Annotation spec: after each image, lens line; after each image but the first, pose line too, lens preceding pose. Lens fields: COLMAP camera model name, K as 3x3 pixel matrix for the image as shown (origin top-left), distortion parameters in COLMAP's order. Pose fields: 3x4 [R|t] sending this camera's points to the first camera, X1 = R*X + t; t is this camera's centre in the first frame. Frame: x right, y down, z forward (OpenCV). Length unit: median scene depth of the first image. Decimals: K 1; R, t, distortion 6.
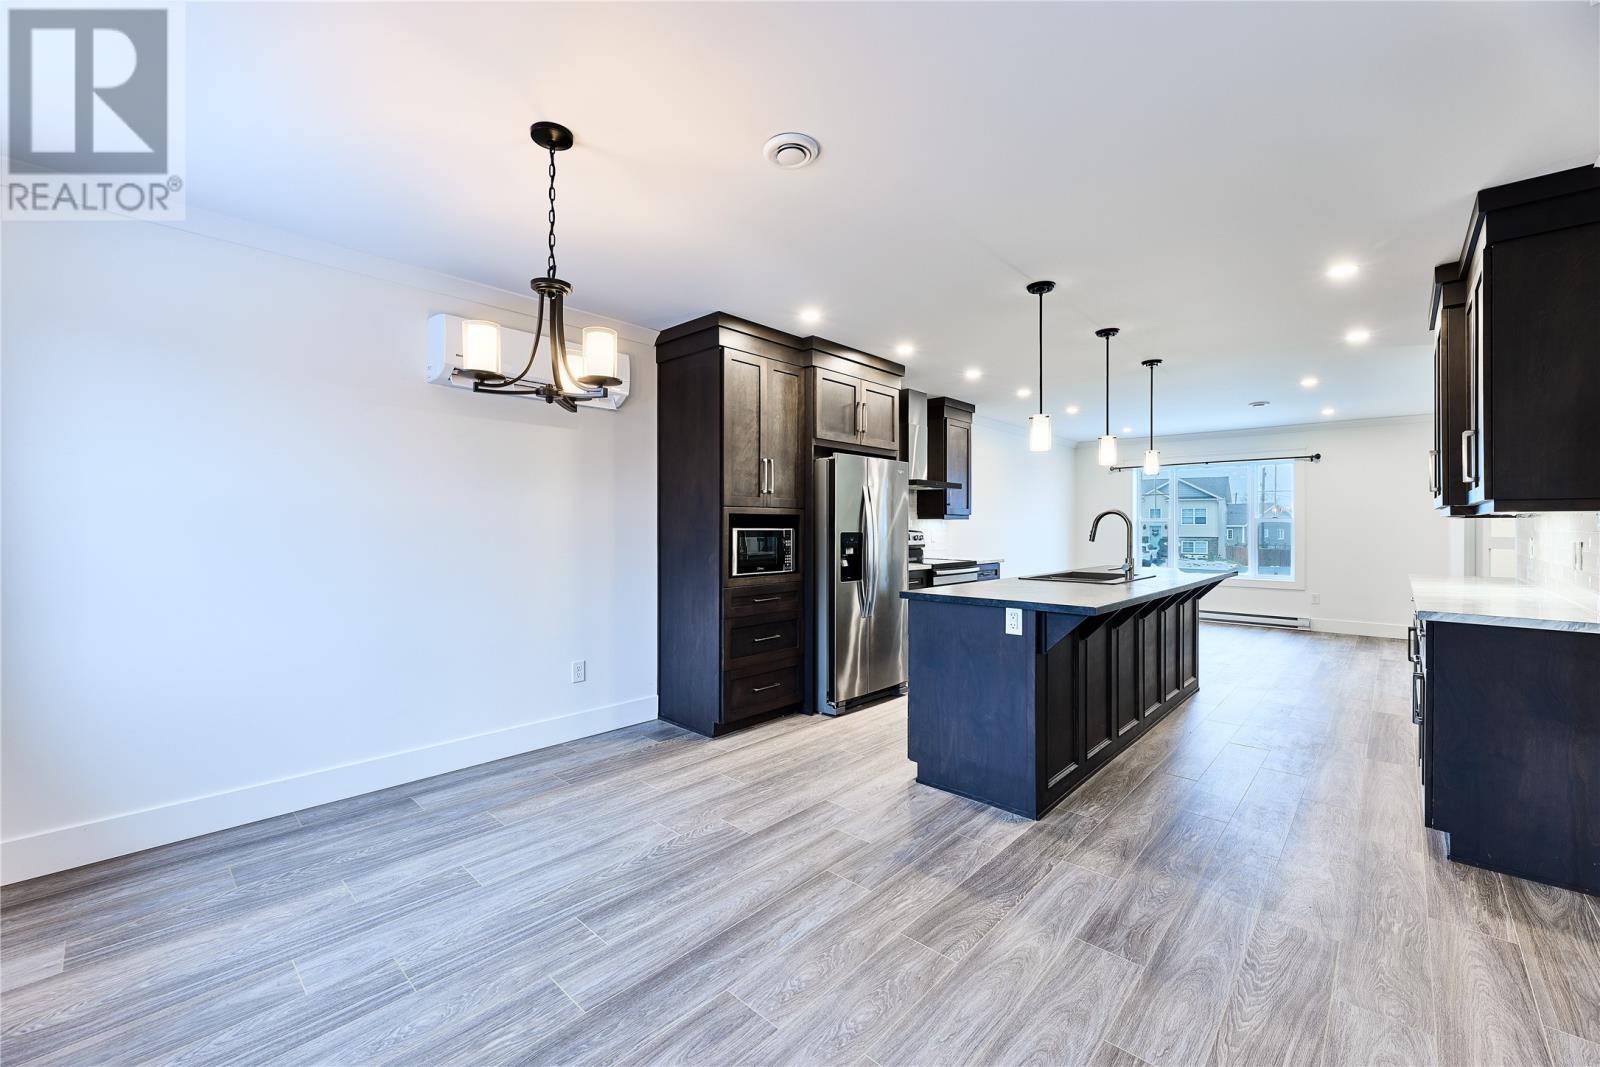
lens RADIAL K [[671.8, 0, 799.5], [0, 671.8, 526.6], [0, 0, 1]] dist [-0.000872, -0.000133]
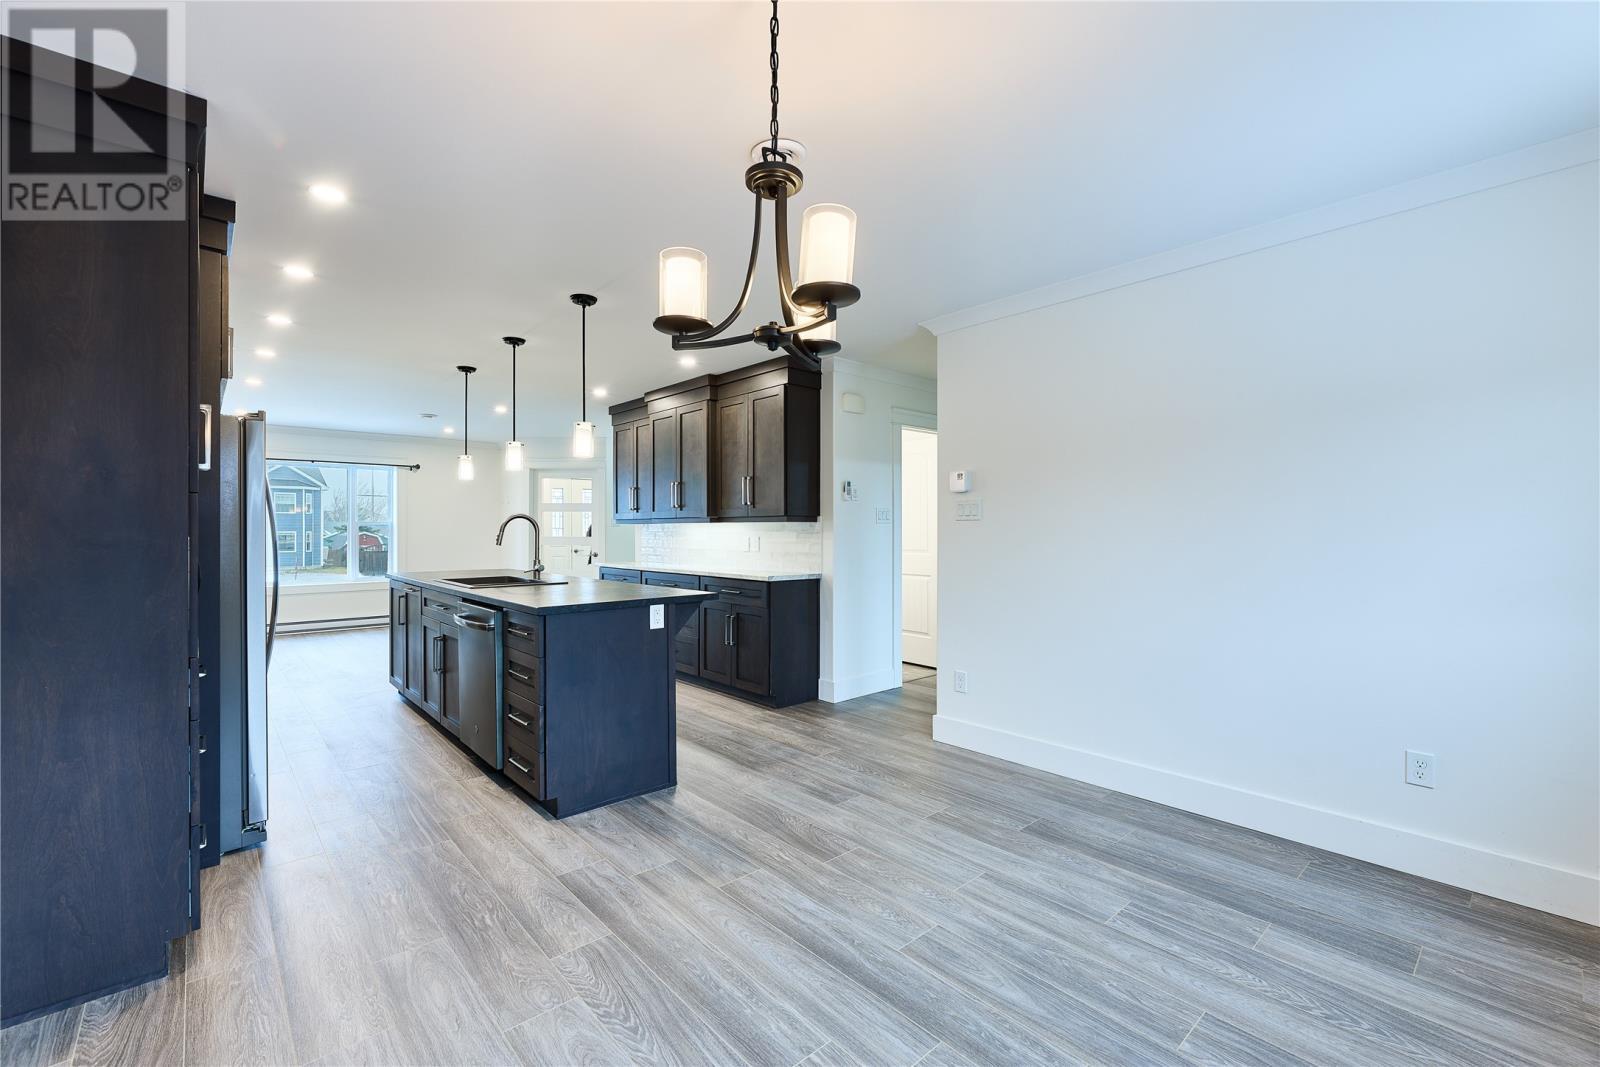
lens RADIAL K [[649.6, 0, 845.8], [0, 649.6, 533.2], [0, 0, 1]] dist [0.000944, 0.000213]
pose [[0.055760, -0.008628, 0.998407, -0.847511], [0.002651, 0.999960, 0.008493, -0.004870], [-0.998441, 0.002173, 0.055780, 0.737870]]
